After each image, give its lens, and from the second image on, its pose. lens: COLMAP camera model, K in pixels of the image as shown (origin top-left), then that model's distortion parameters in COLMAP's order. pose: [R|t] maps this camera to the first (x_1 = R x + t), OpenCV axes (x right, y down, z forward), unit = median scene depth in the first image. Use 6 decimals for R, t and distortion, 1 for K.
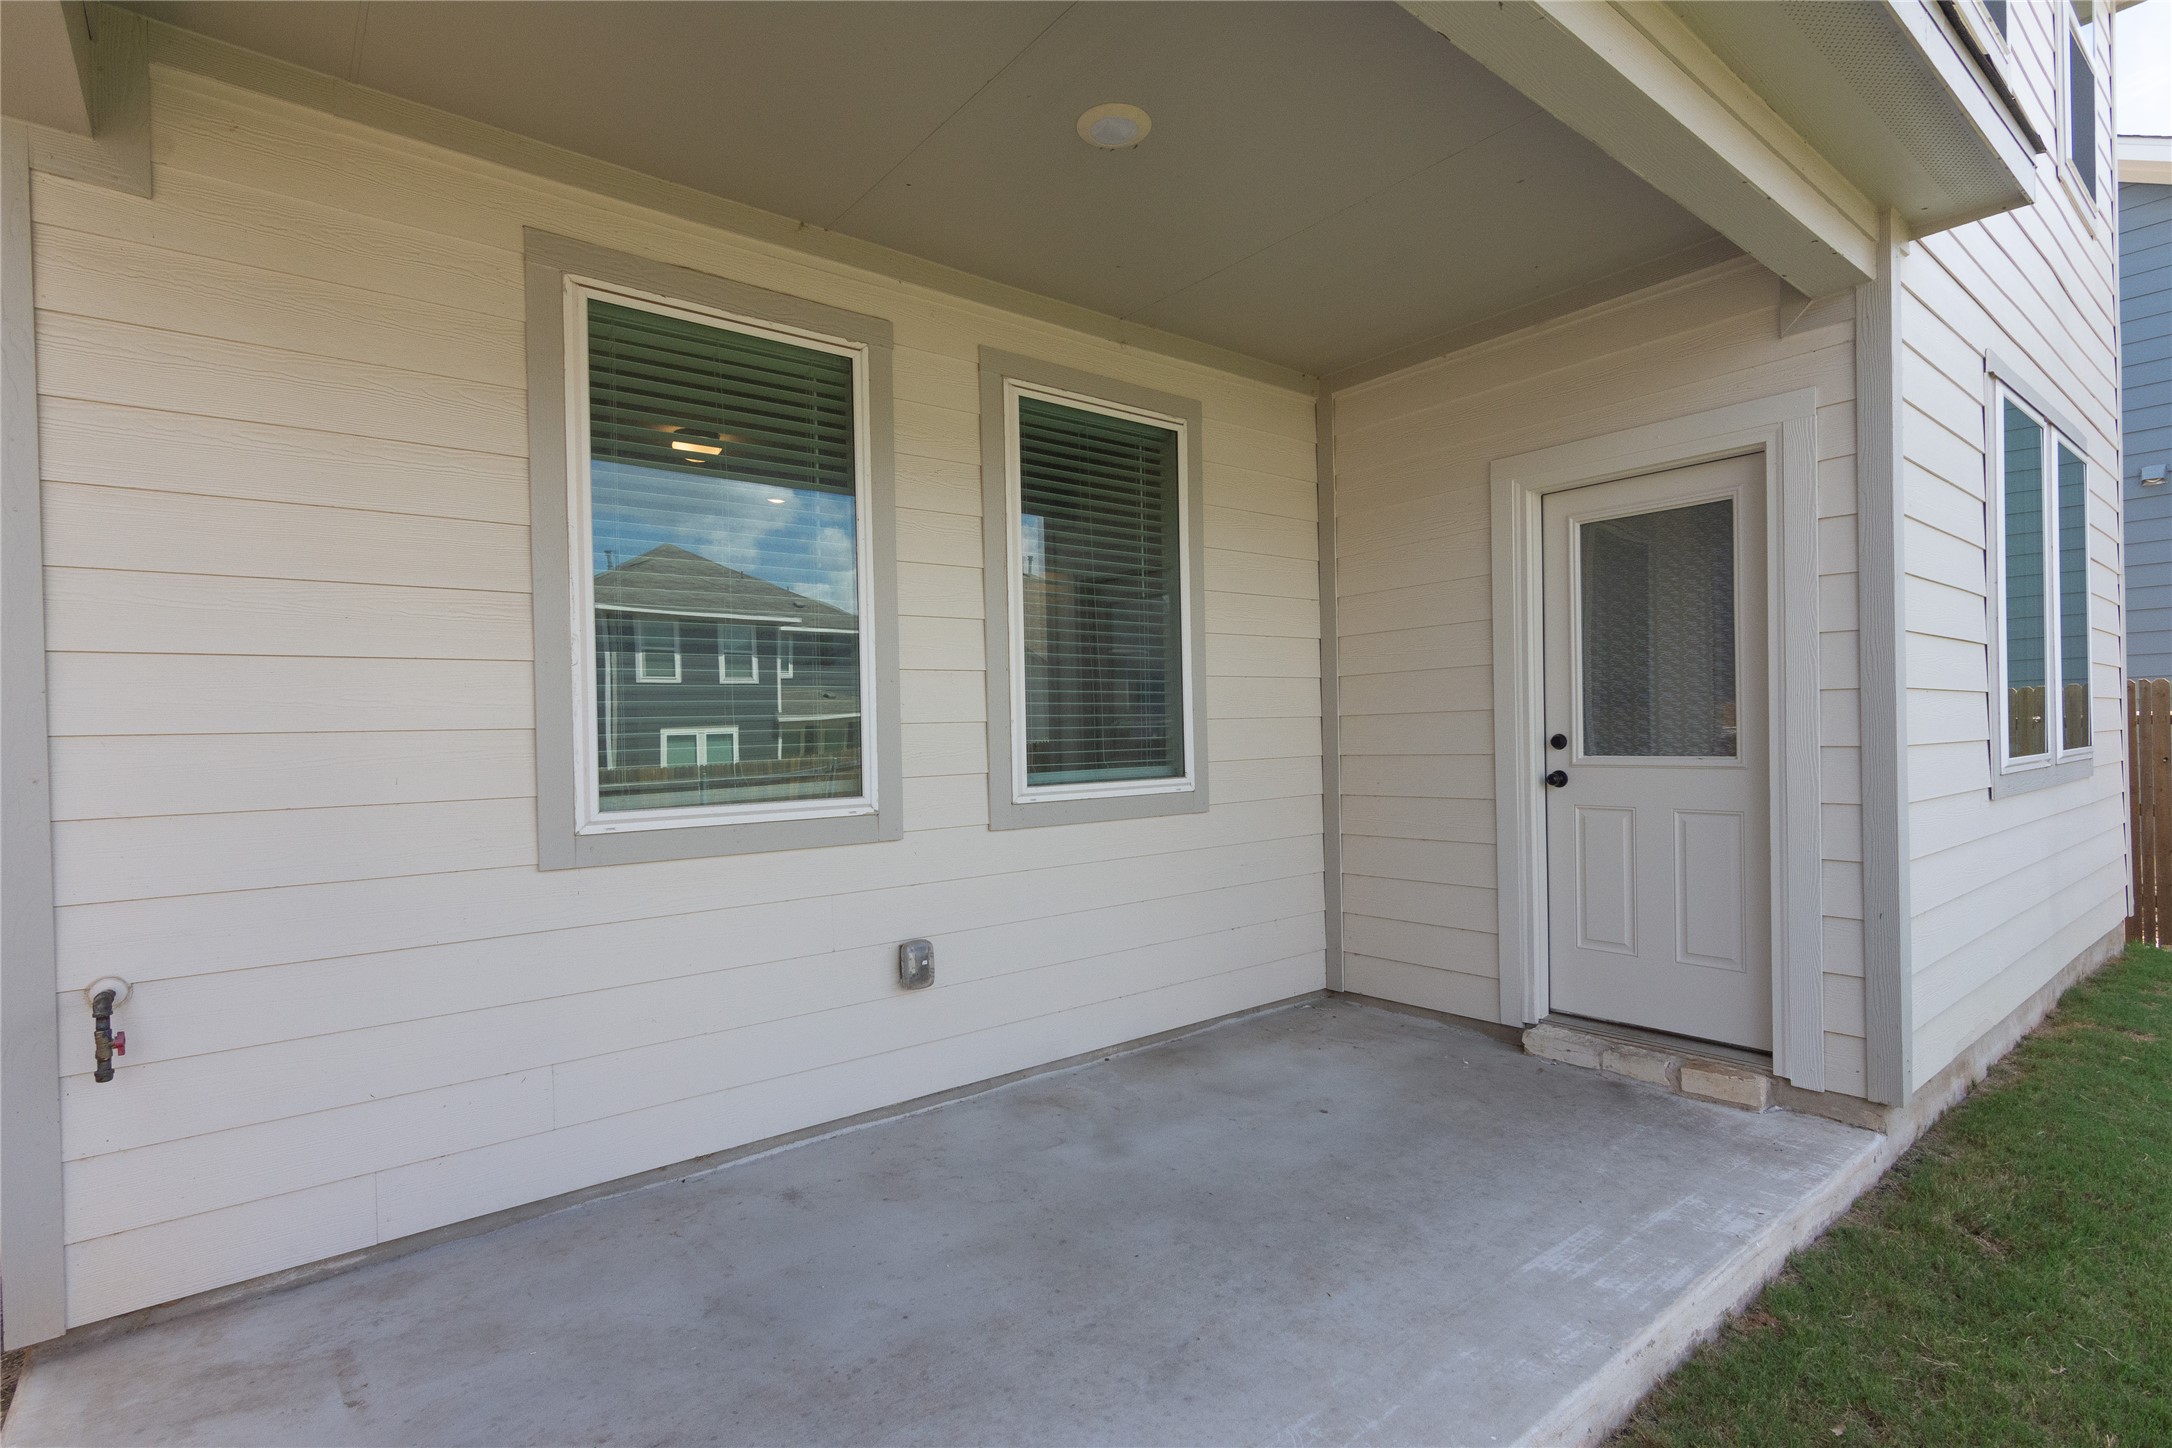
lens RADIAL K [[1048.8, 0, 1083.0], [0, 1048.8, 735.3], [0, 0, 1]] dist [-0.000826, 0.002538]
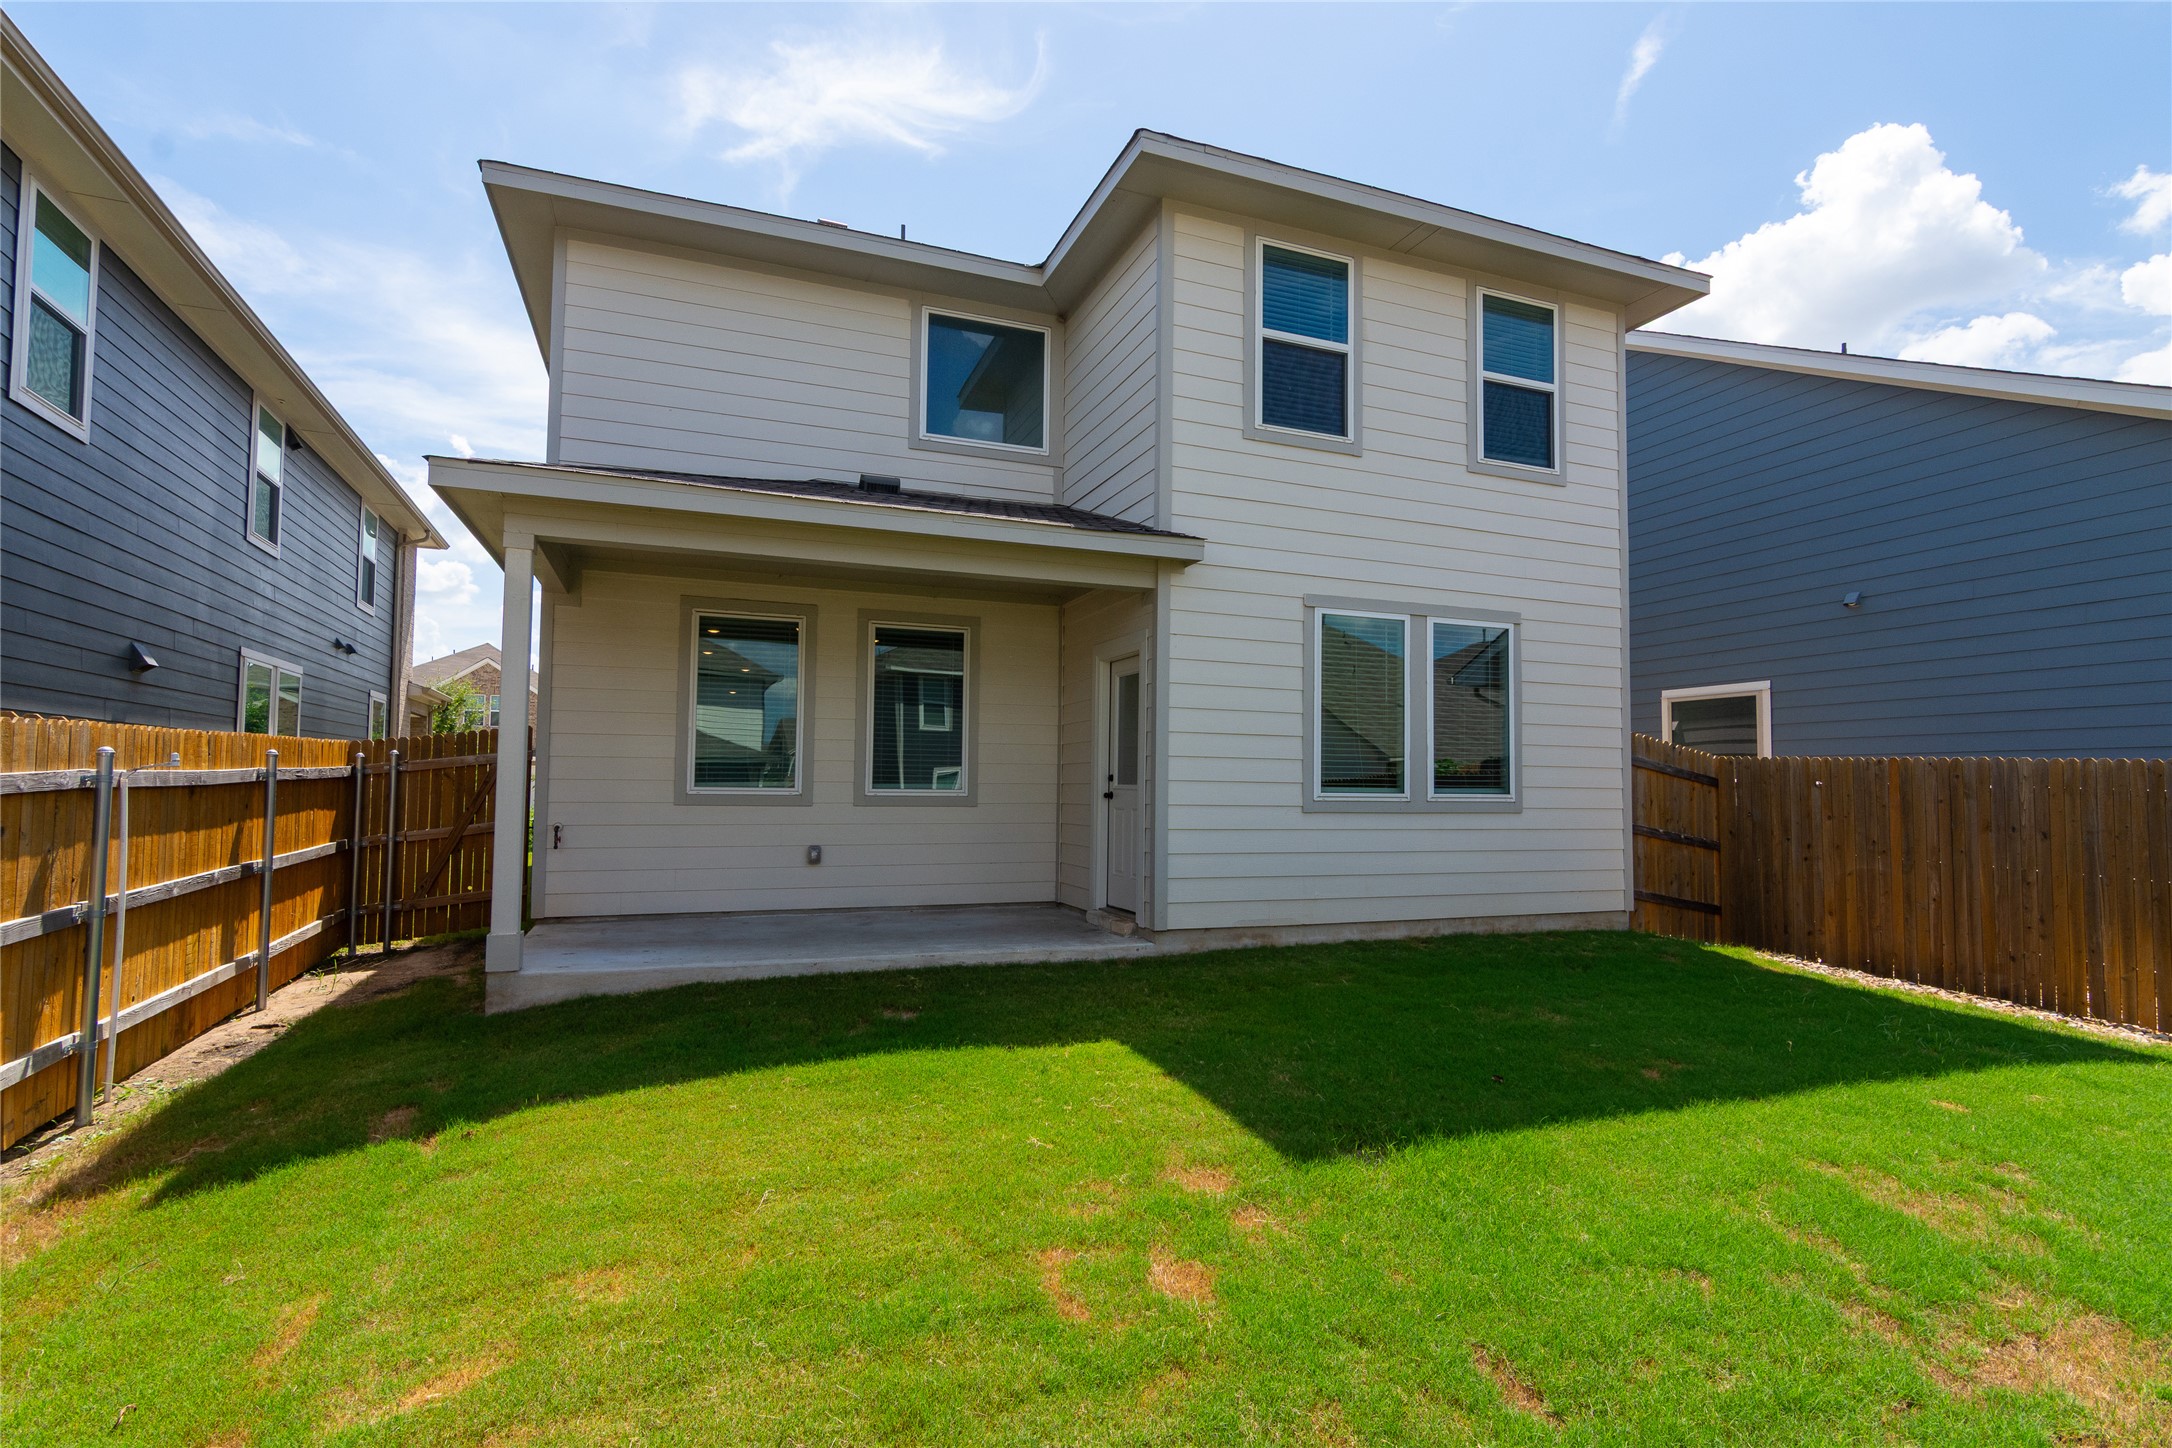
lens RADIAL K [[1048.8, 0, 1083.0], [0, 1048.8, 735.3], [0, 0, 1]] dist [-0.000826, 0.002538]
pose [[0.953310, 0.019290, -0.301377, 1.159136], [-0.032821, 0.998665, -0.039898, 0.007316], [0.300205, 0.047927, 0.952670, -1.180784]]
